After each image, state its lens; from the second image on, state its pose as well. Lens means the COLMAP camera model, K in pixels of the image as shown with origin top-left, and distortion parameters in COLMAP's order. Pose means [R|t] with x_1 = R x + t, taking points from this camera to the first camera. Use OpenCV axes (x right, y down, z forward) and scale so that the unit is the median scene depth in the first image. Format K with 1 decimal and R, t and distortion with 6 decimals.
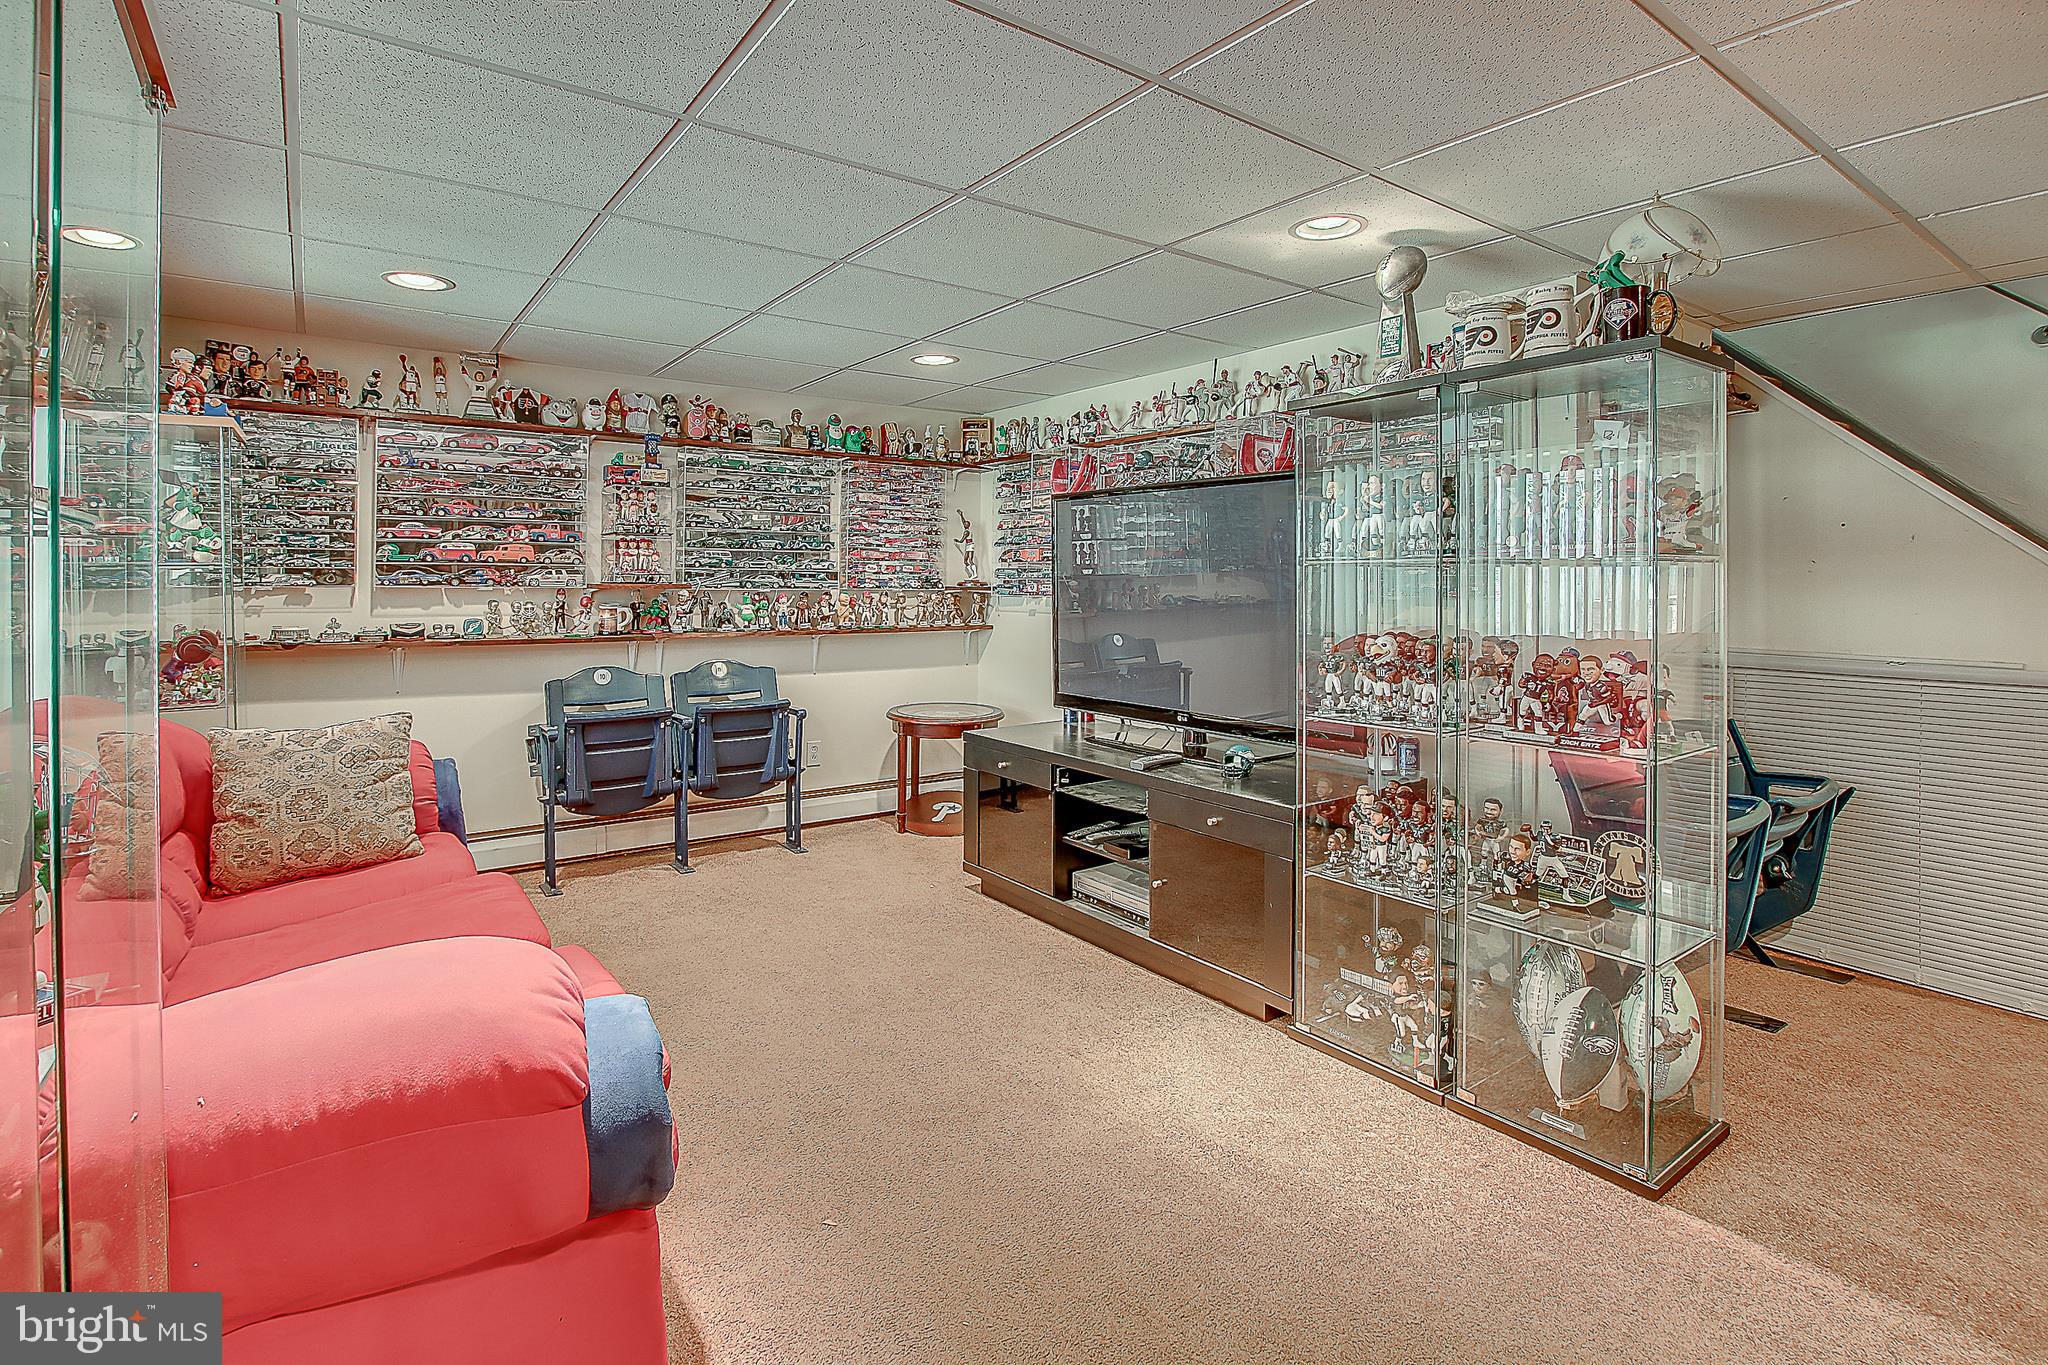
lens RADIAL K [[991.6, 0, 998.4], [0, 991.6, 559.1], [0, 0, 1]] dist [-0.003410, -0.000240]
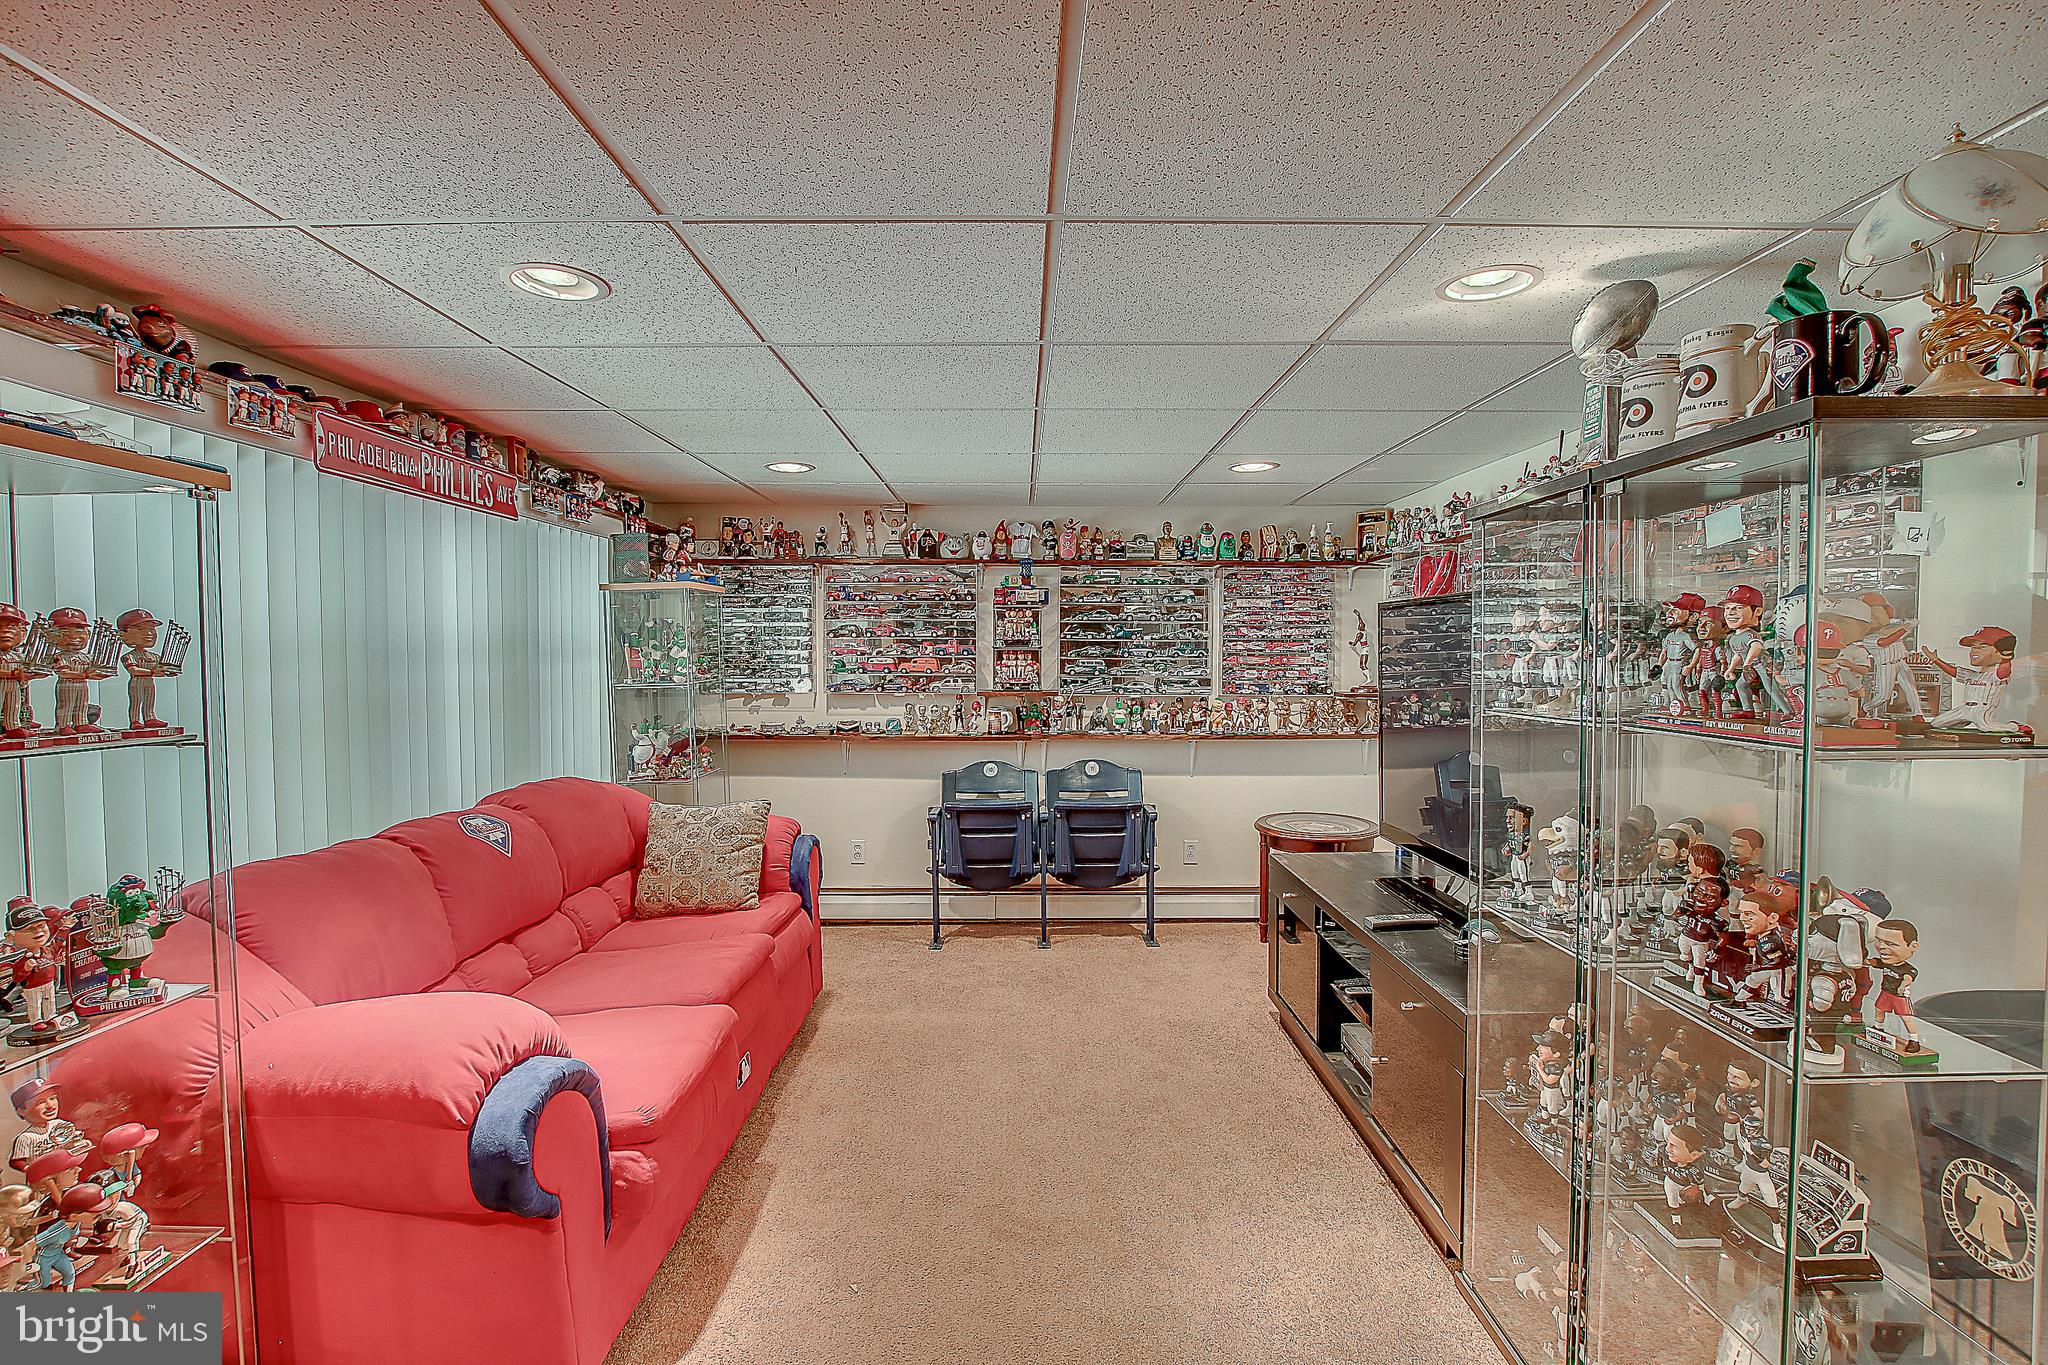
lens RADIAL K [[947.2, 0, 1024.0], [0, 947.2, 682.5], [0, 0, 1]] dist [-0.001866, -0.000086]
pose [[0.823091, 0.014692, -0.567719, 0.268044], [0.016230, 0.998648, 0.049374, -0.039184], [0.567677, -0.049853, 0.821740, 0.105082]]
